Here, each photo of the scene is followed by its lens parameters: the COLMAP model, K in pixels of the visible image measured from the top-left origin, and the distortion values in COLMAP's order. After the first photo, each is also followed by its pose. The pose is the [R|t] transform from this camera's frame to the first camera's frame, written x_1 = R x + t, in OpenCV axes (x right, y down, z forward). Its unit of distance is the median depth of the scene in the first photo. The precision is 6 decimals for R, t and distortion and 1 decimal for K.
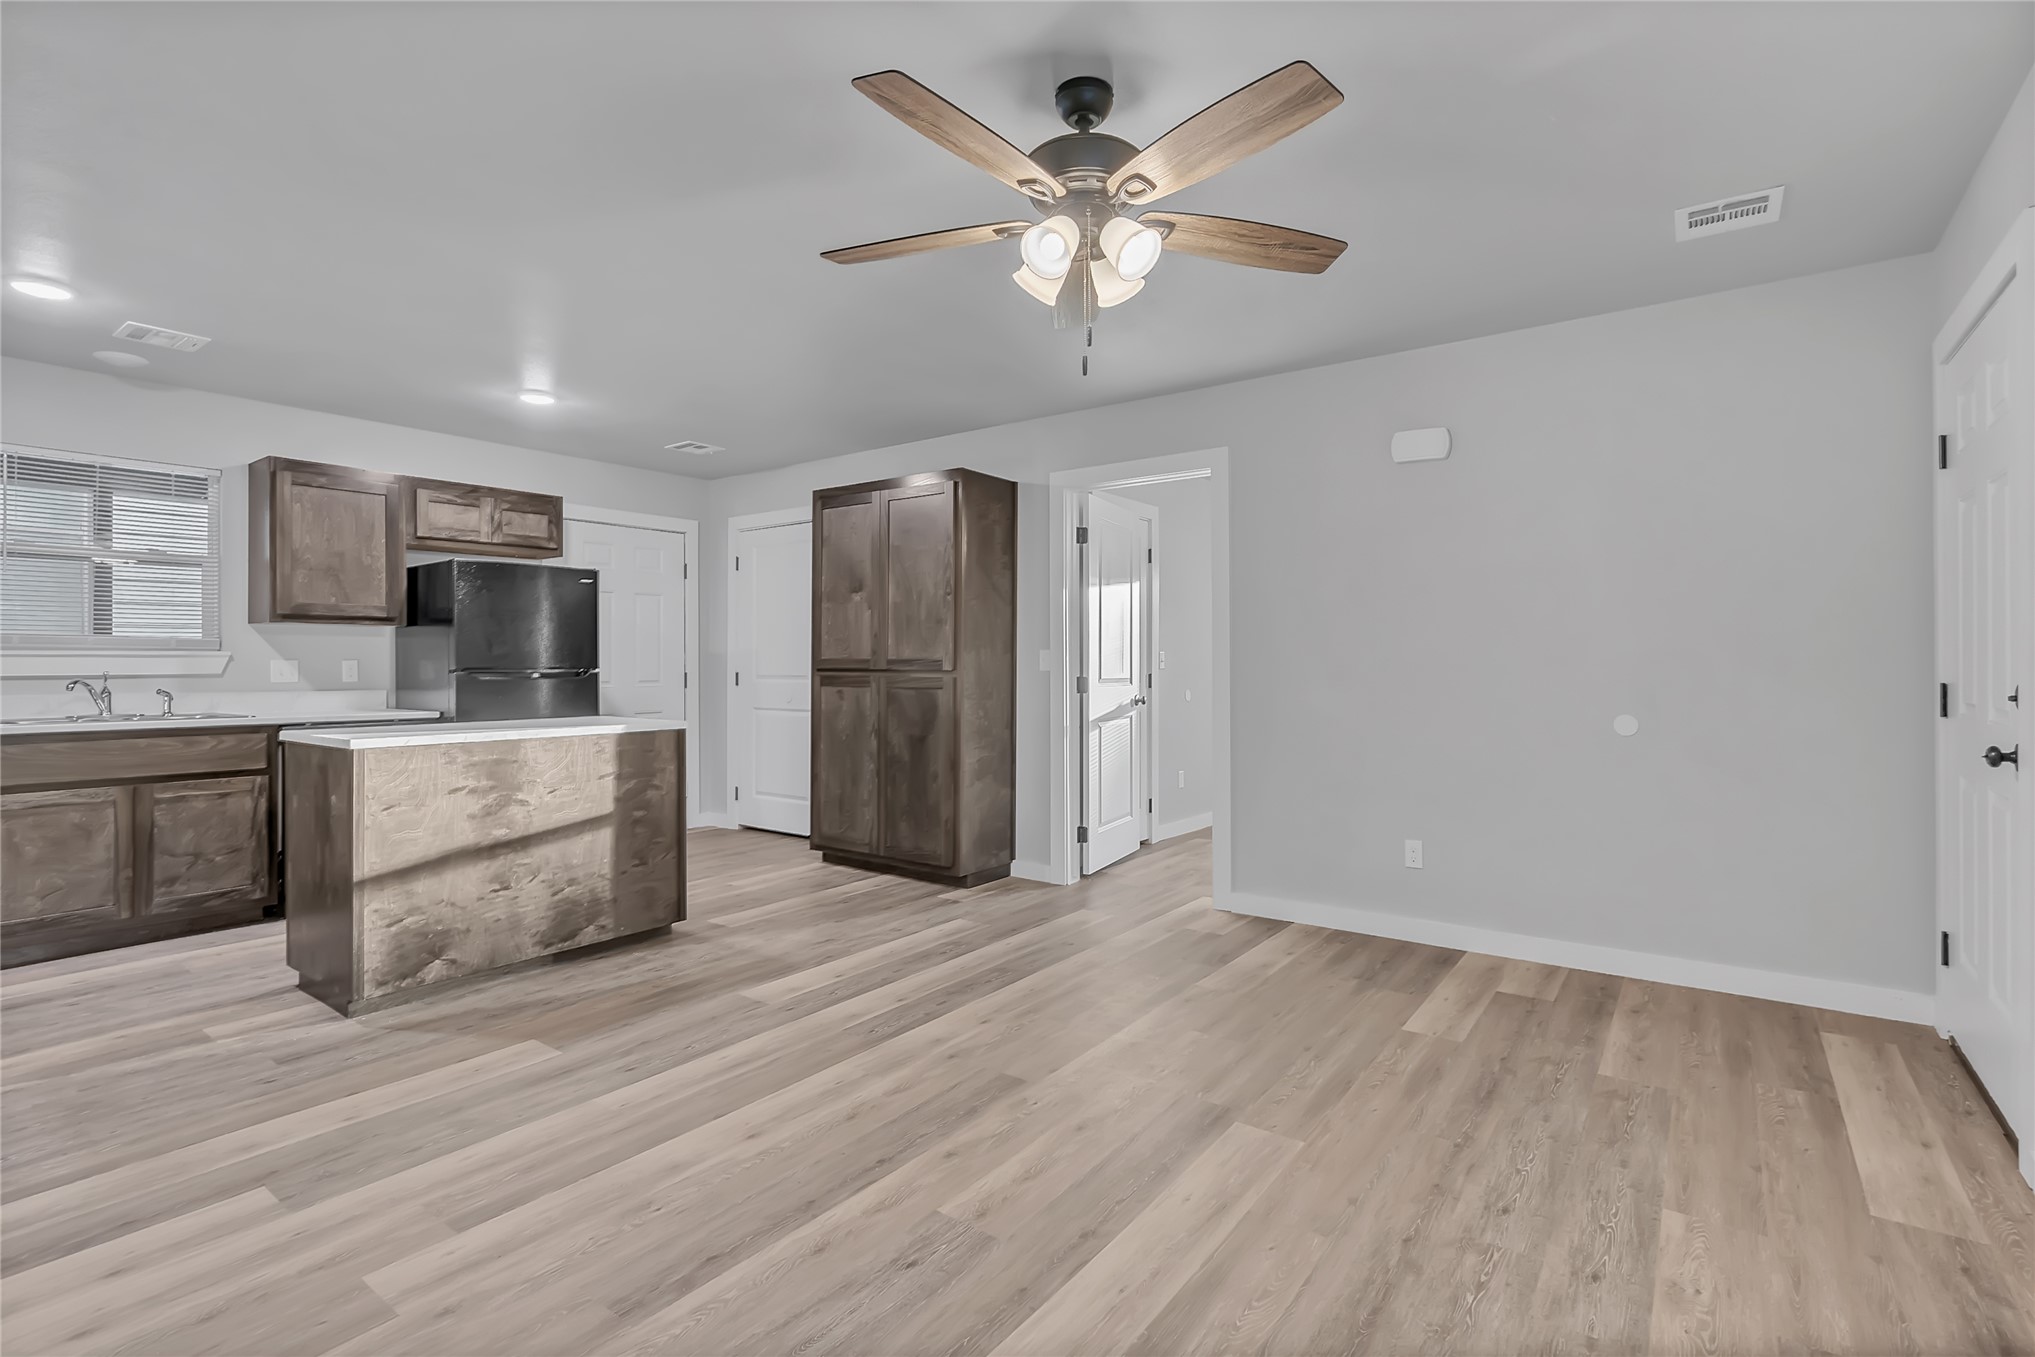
lens RADIAL K [[948.4, 0, 1015.5], [0, 948.4, 670.7], [0, 0, 1]] dist [-0.012059, 0.001940]
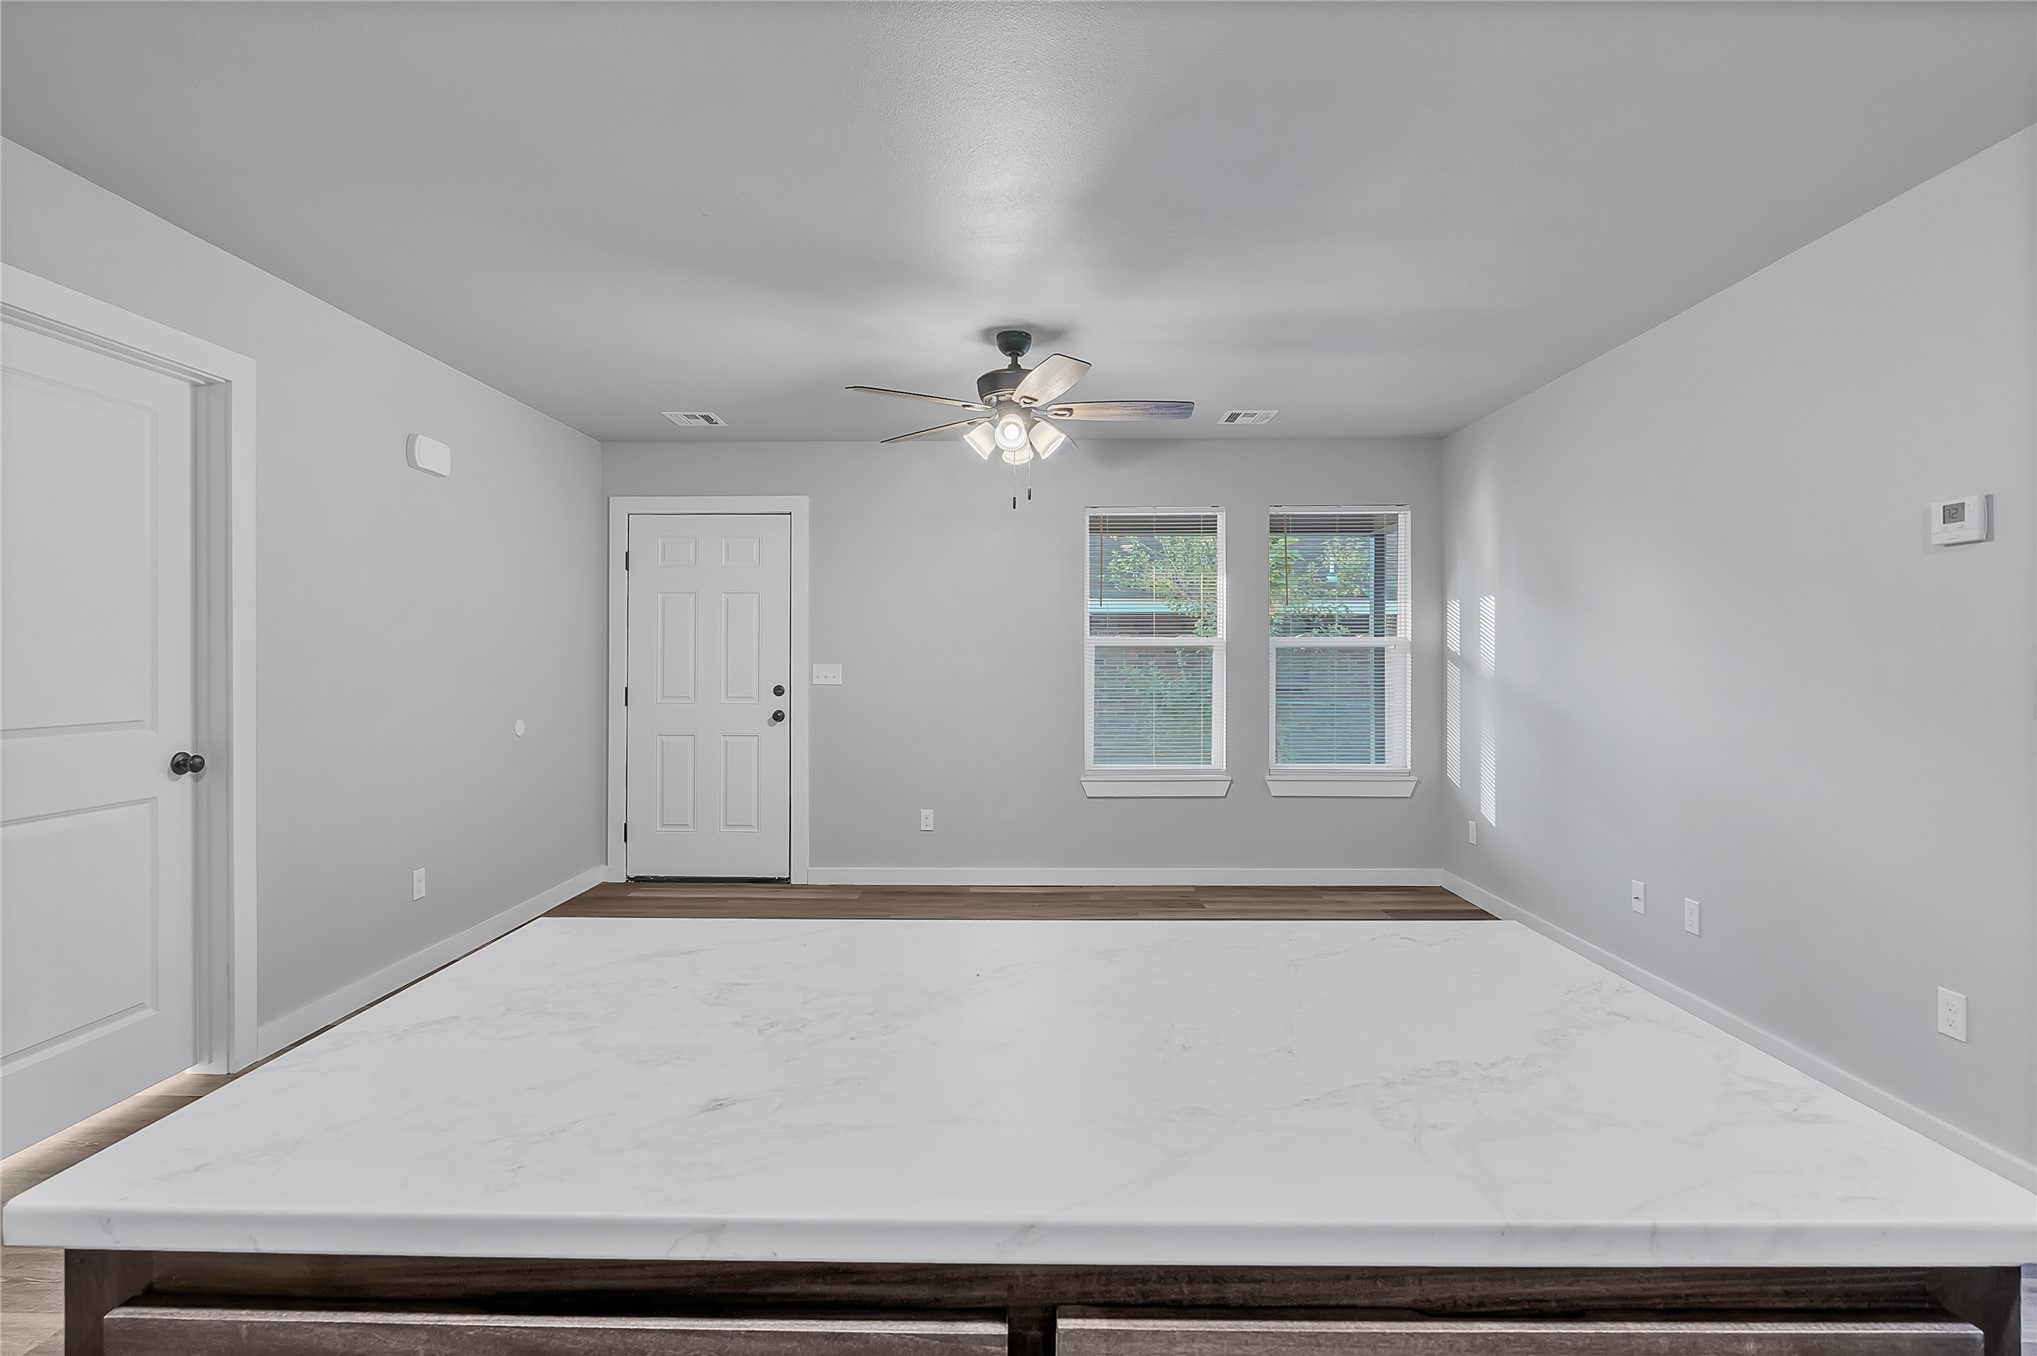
lens RADIAL K [[949.4, 0, 1008.6], [0, 949.4, 662.1], [0, 0, 1]] dist [-0.012059, 0.001940]
pose [[-0.576394, -0.002184, 0.817169, -0.780961], [0.005021, 0.999968, 0.006214, -0.034848], [-0.817156, 0.007684, -0.576365, 1.204082]]
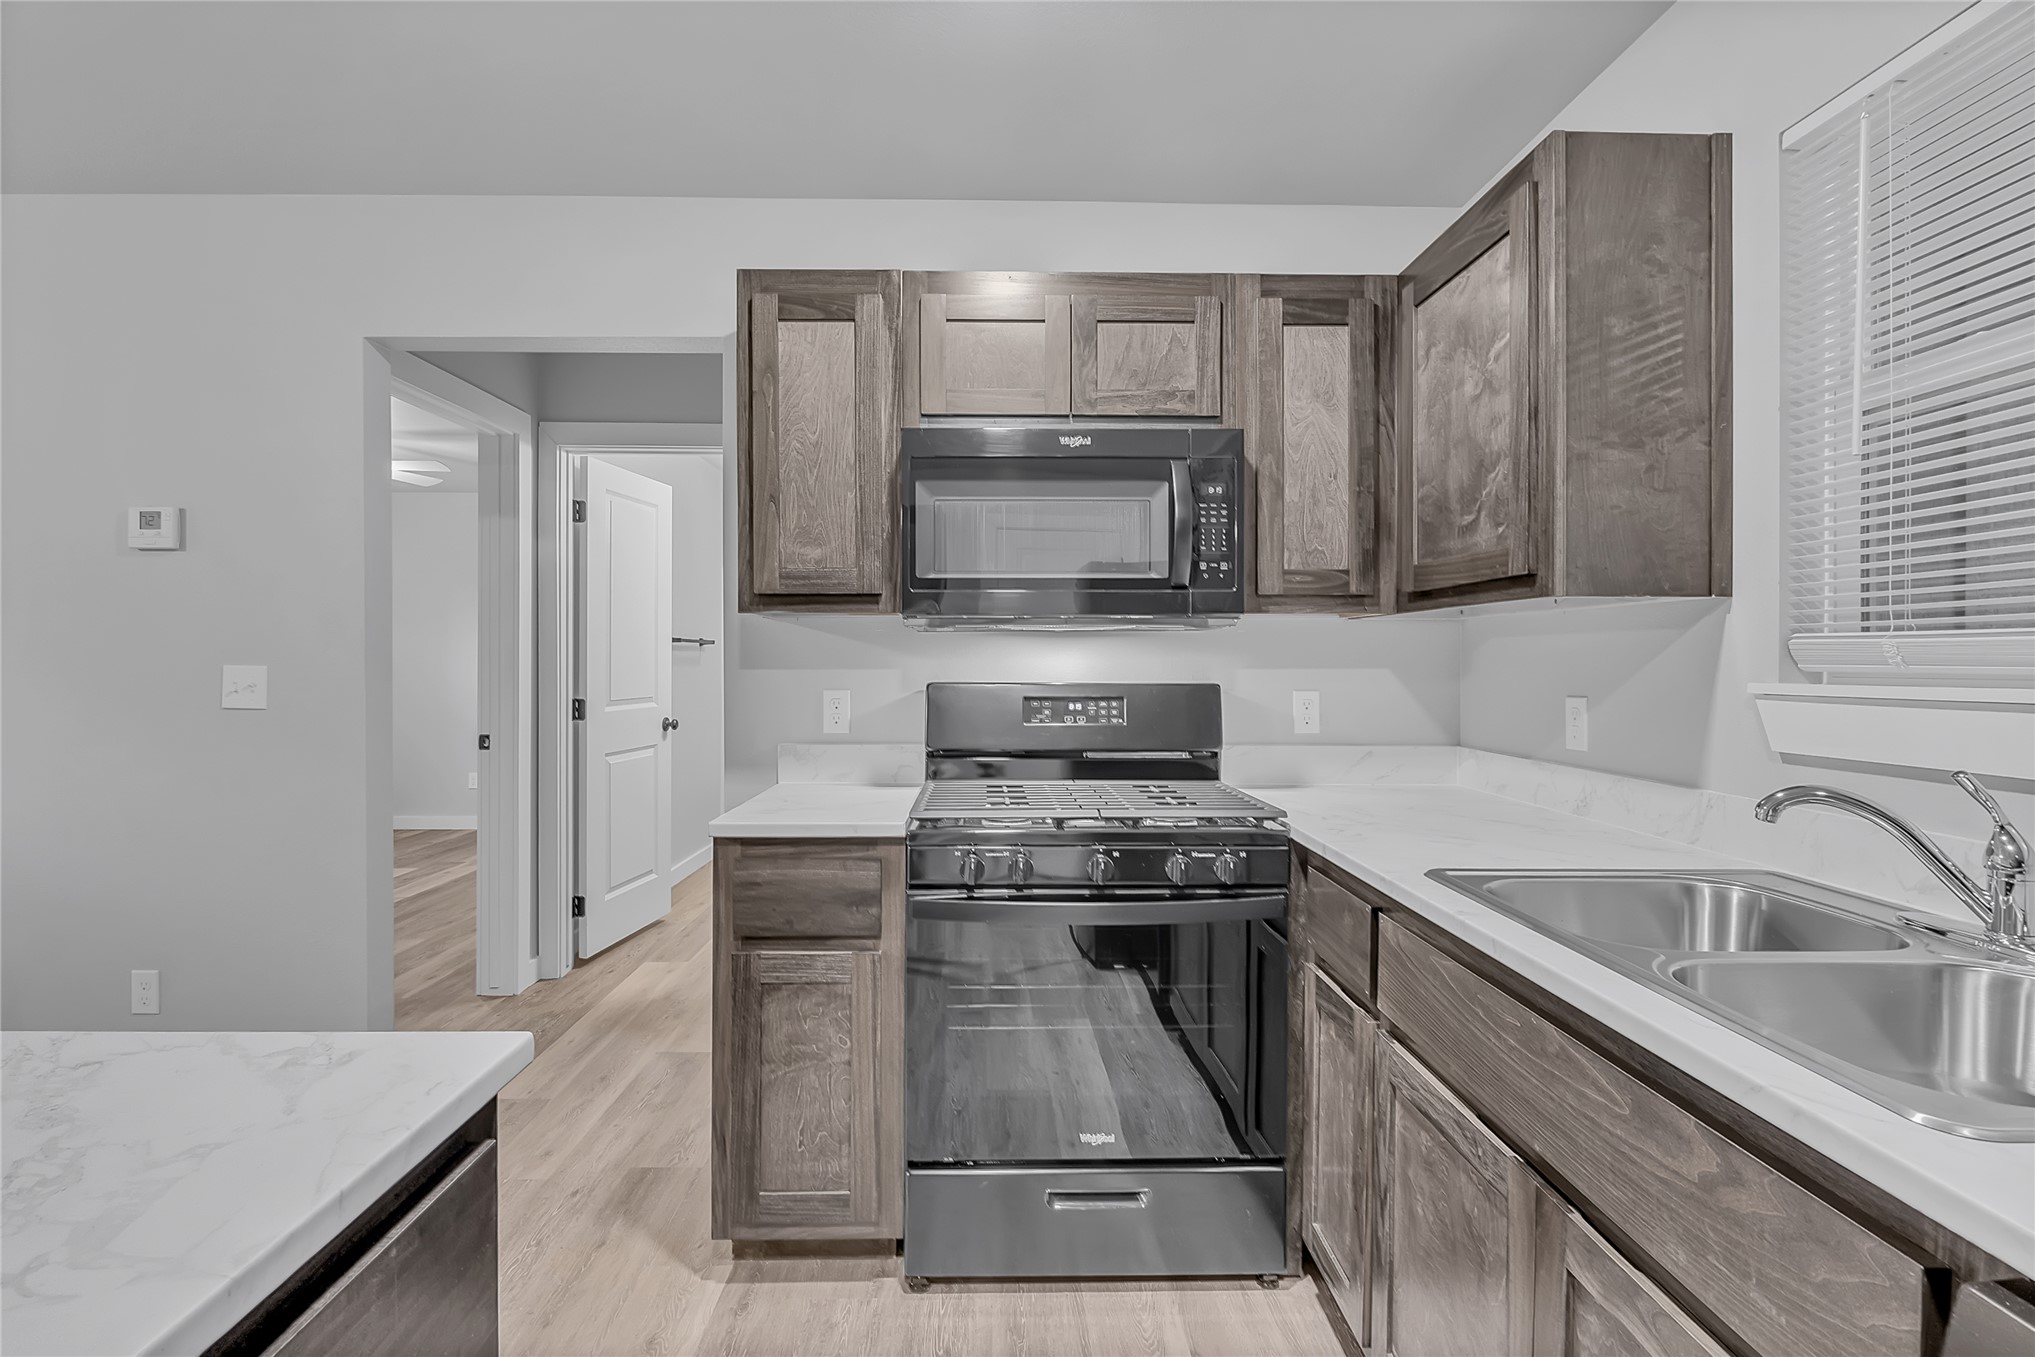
lens RADIAL K [[948.4, 0, 1017.8], [0, 948.4, 677.2], [0, 0, 1]] dist [-0.012059, 0.001940]
pose [[-0.792324, 0.006421, -0.610067, -0.708235], [-0.006856, 0.999788, 0.019427, -0.033254], [0.610062, 0.019575, -0.792112, 1.226885]]
